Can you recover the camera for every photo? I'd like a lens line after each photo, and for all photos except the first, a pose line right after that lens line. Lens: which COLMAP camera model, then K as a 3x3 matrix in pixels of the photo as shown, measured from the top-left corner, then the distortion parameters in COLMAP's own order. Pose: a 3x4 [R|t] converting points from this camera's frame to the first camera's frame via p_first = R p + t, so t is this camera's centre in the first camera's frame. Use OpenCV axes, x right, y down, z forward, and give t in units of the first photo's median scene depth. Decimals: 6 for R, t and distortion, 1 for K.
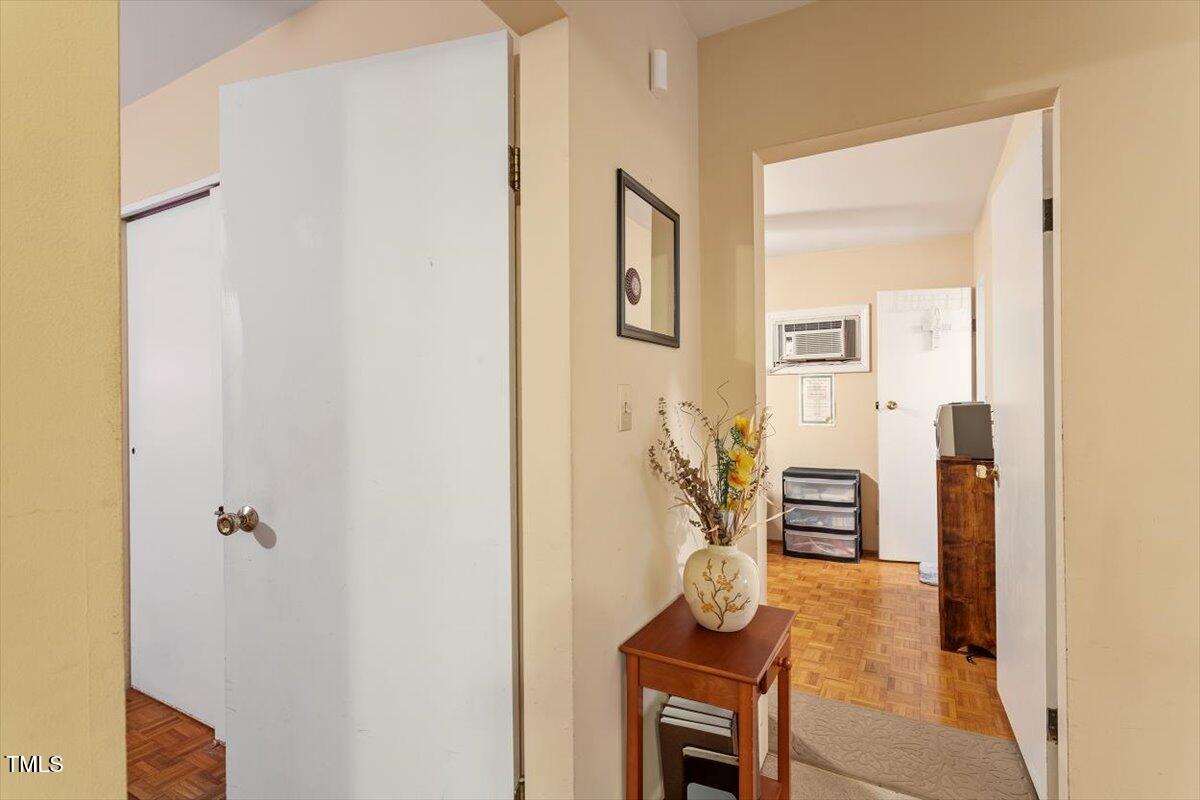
lens RADIAL K [[593.5, 0, 591.1], [0, 593.5, 405.0], [0, 0, 1]] dist [0.003057, 0.000787]
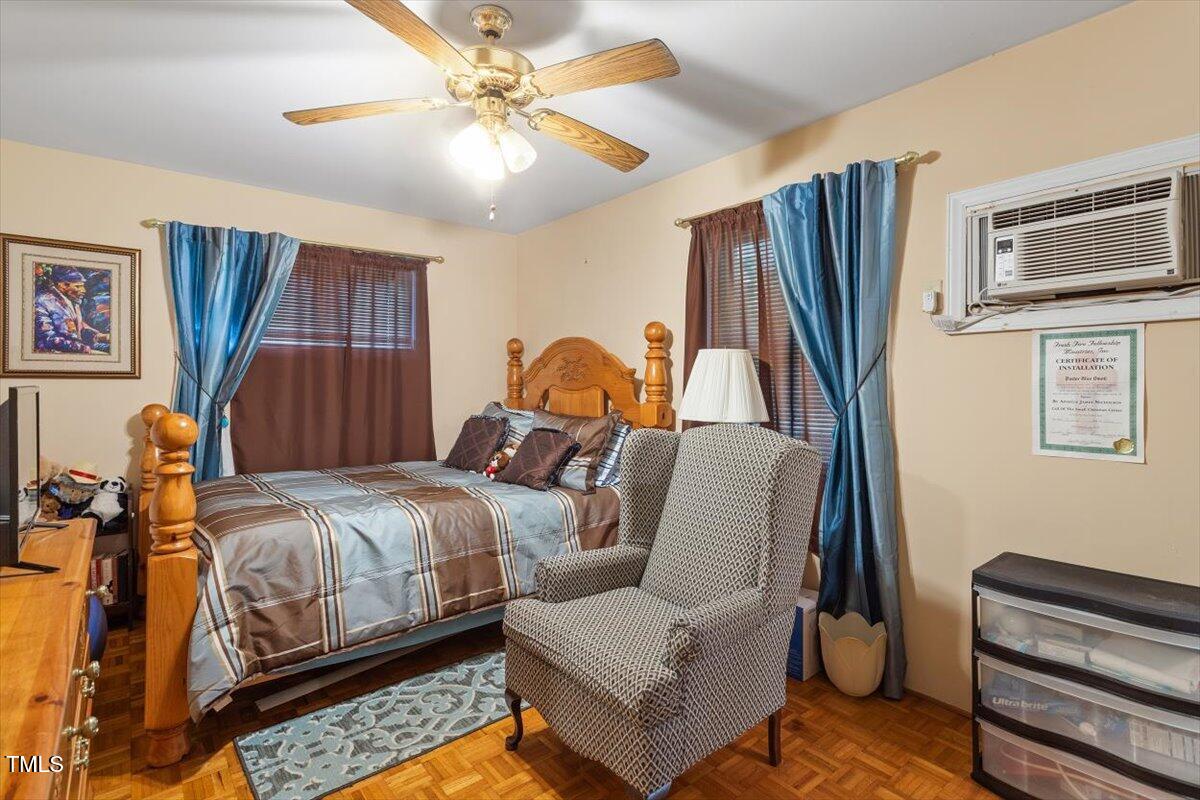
lens RADIAL K [[577.2, 0, 593.6], [0, 577.2, 386.5], [0, 0, 1]] dist [0.003538, 0.001051]
pose [[0.927034, 0.011341, -0.374805, 0.220417], [-0.011568, 0.999932, 0.001644, -0.009608], [0.374798, 0.002812, 0.927102, 0.518901]]
